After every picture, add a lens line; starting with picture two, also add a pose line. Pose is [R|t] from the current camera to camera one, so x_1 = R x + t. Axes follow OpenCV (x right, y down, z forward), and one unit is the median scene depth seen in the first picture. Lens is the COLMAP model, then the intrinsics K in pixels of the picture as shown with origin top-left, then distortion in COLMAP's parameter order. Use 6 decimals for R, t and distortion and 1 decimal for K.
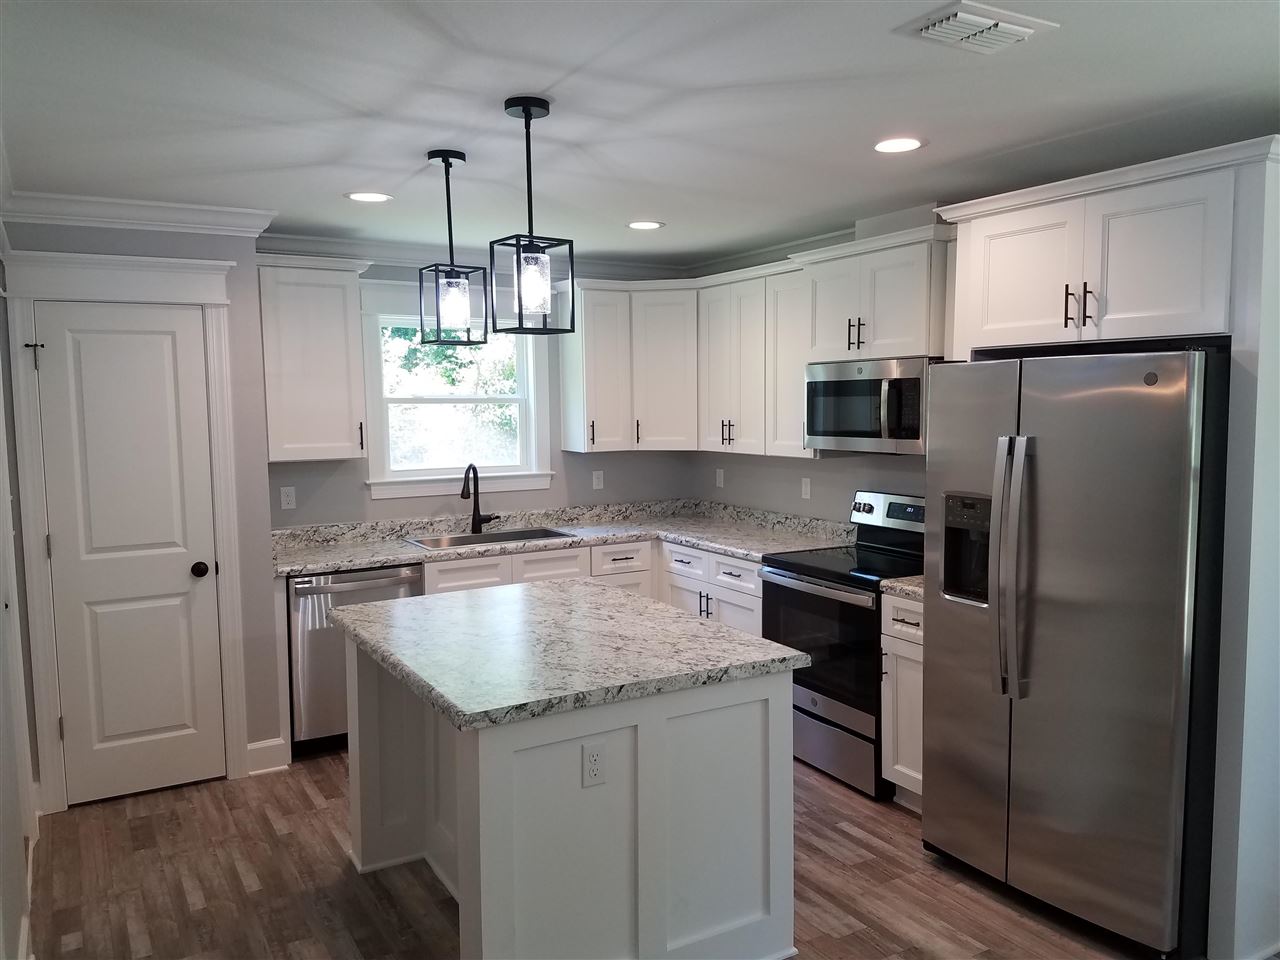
lens RADIAL K [[983.1, 0, 658.4], [0, 983.1, 485.0], [0, 0, 1]] dist [0.212499, -0.373183]
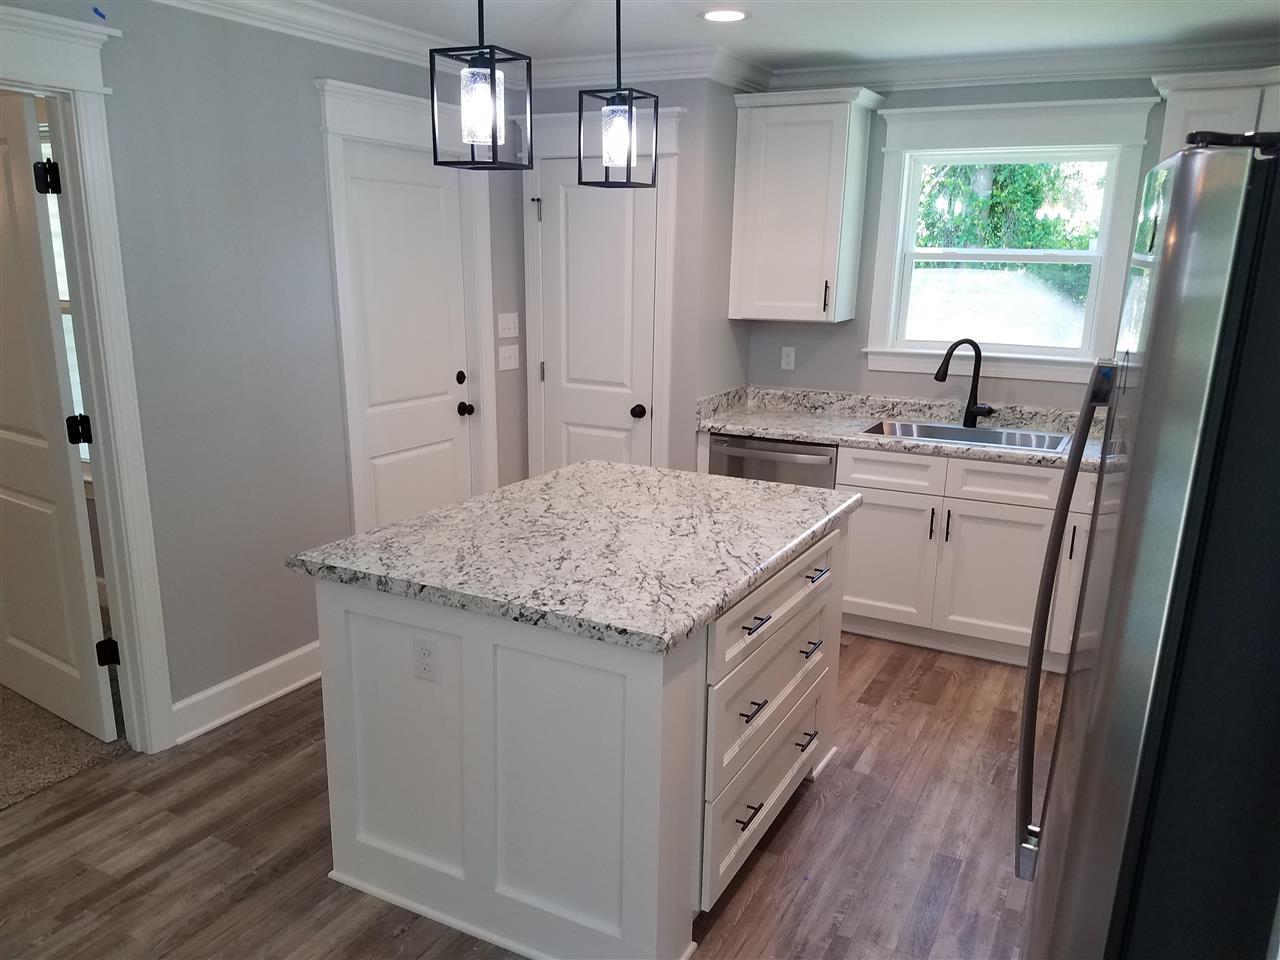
lens RADIAL K [[991.3, 0, 633.8], [0, 991.3, 509.7], [0, 0, 1]] dist [0.243981, -0.390956]
pose [[0.510428, 0.234828, -0.827235, 0.465284], [-0.099042, 0.971643, 0.214710, -0.044592], [0.854198, -0.027663, 0.519212, 0.410547]]
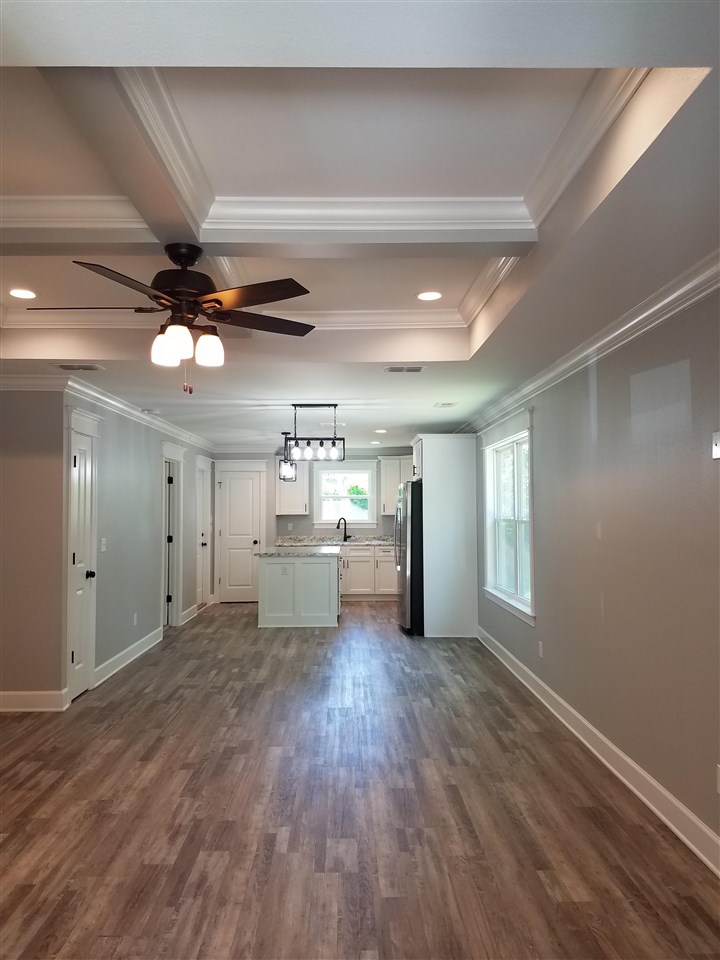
lens RADIAL K [[737.3, 0, 343.9], [0, 737.3, 485.2], [0, 0, 1]] dist [0.212499, -0.373183]
pose [[0.857426, -0.009295, -0.514524, 1.180511], [-0.050823, 0.993419, -0.102640, 0.134507], [0.512092, 0.114156, 0.851311, -1.126058]]
